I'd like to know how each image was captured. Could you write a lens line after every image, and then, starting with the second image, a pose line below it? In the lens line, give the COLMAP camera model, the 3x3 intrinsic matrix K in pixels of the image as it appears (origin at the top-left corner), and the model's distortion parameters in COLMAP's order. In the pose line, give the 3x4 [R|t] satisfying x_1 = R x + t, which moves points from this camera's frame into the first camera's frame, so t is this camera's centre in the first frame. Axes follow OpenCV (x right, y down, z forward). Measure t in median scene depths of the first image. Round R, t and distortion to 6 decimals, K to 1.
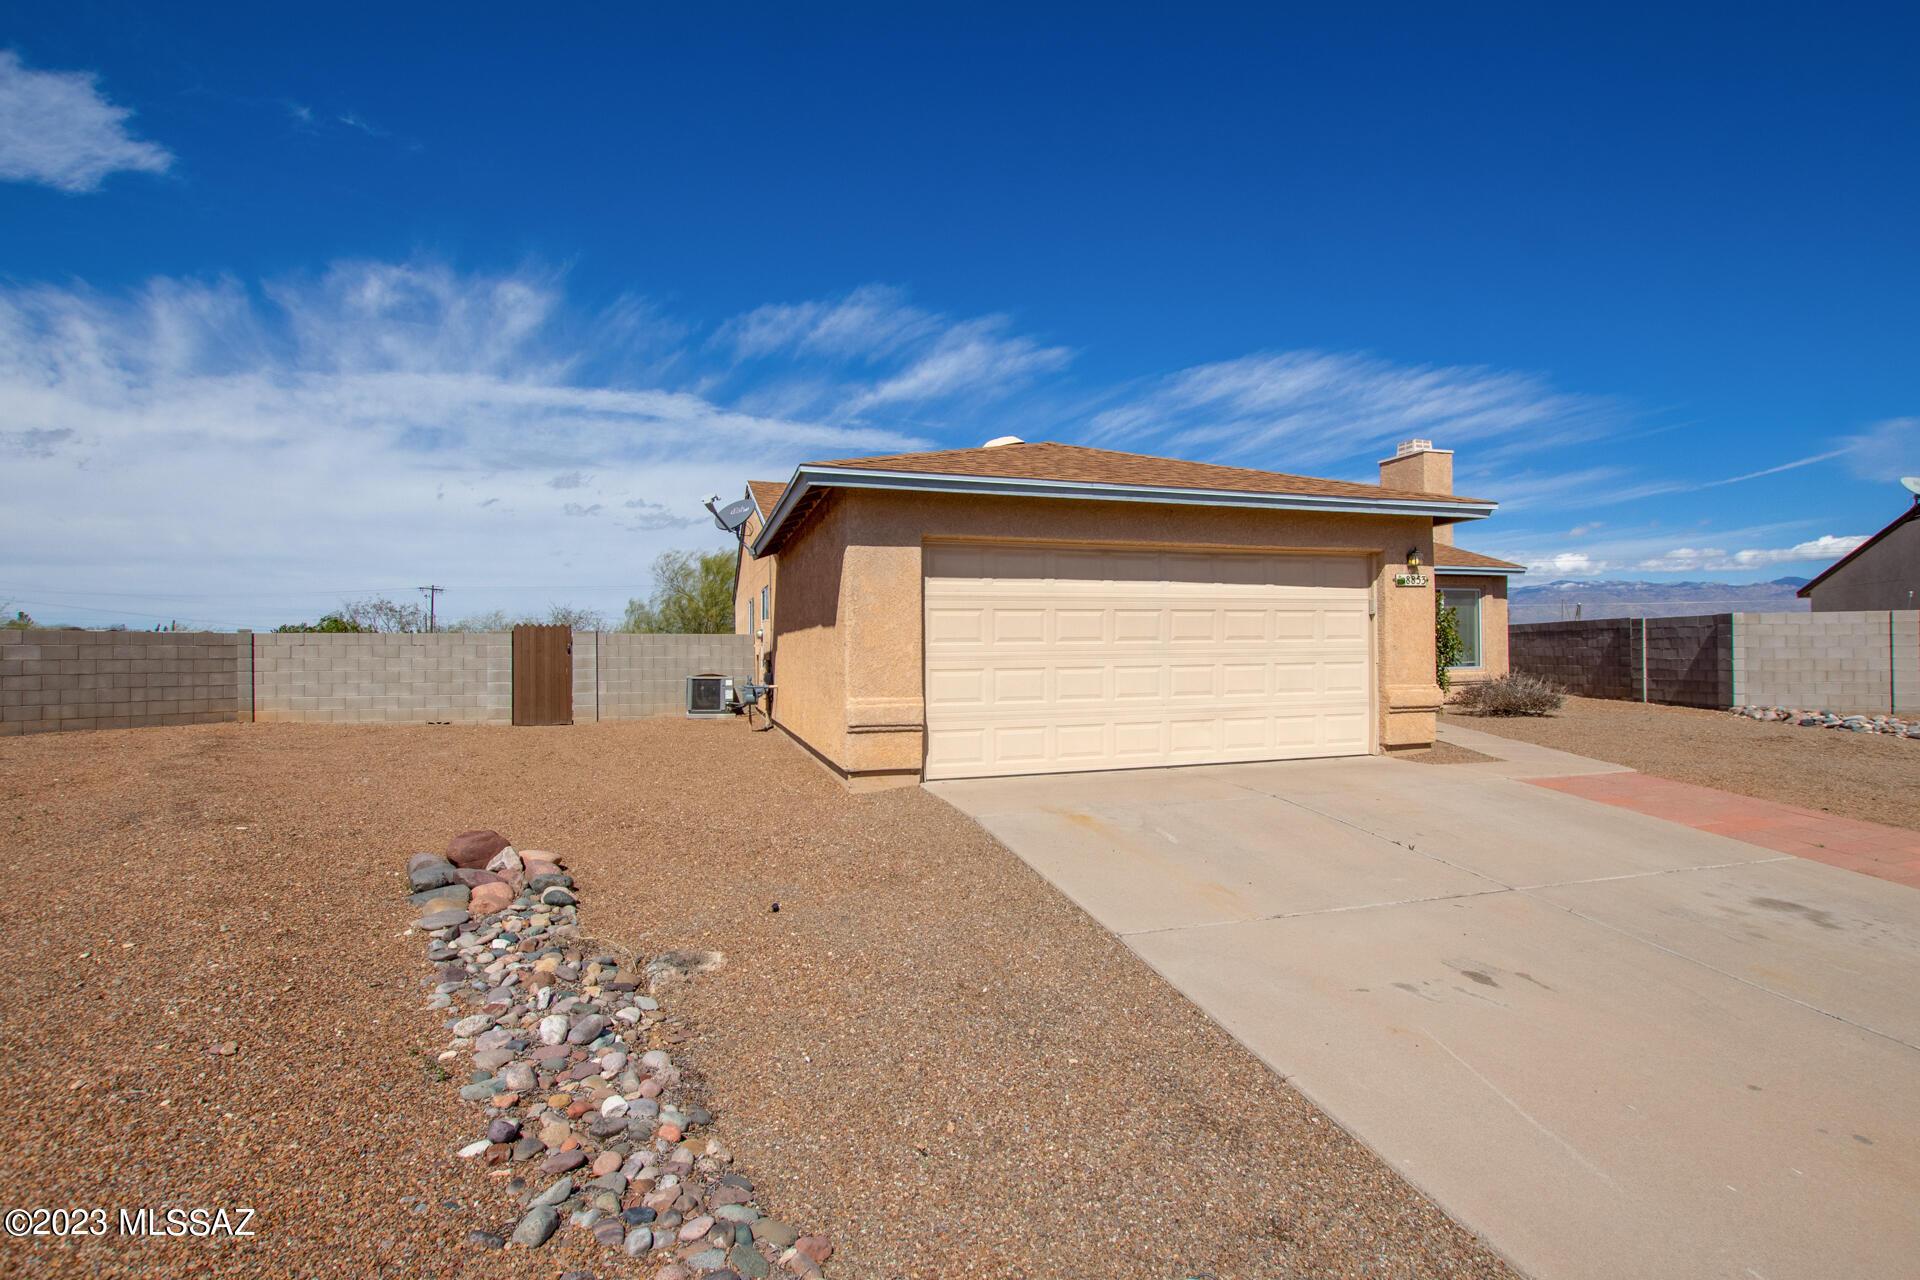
lens RADIAL K [[862.1, 0, 950.7], [0, 862.1, 610.8], [0, 0, 1]] dist [-0.023804, 0.000557]
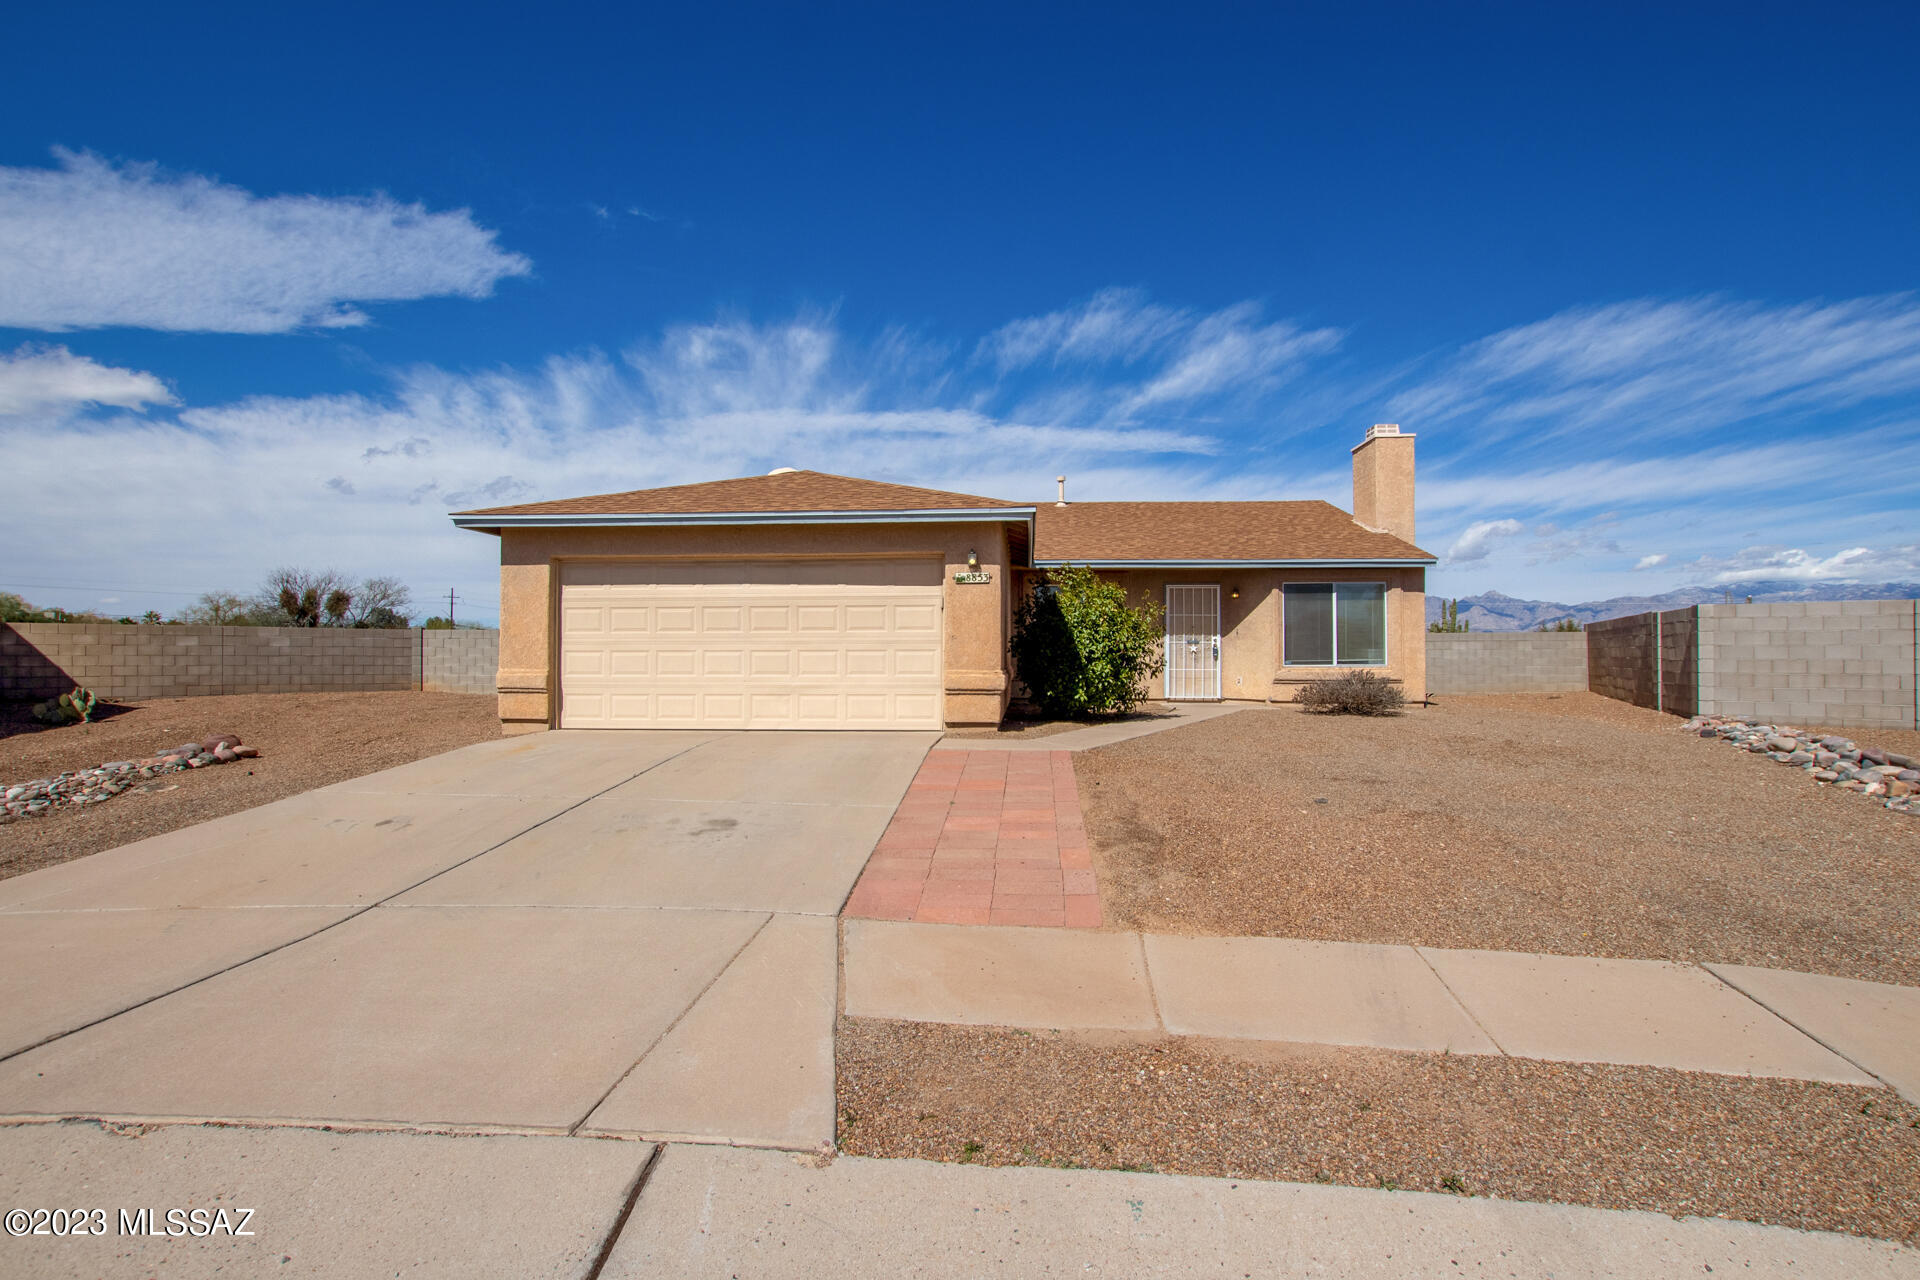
lens RADIAL K [[862.1, 0, 987.0], [0, 862.1, 636.6], [0, 0, 1]] dist [-0.023804, 0.000557]
pose [[0.943335, 0.001633, -0.331838, 0.105234], [0.007336, 0.999641, 0.025772, 0.001386], [0.331761, -0.026746, 0.942984, -0.008964]]
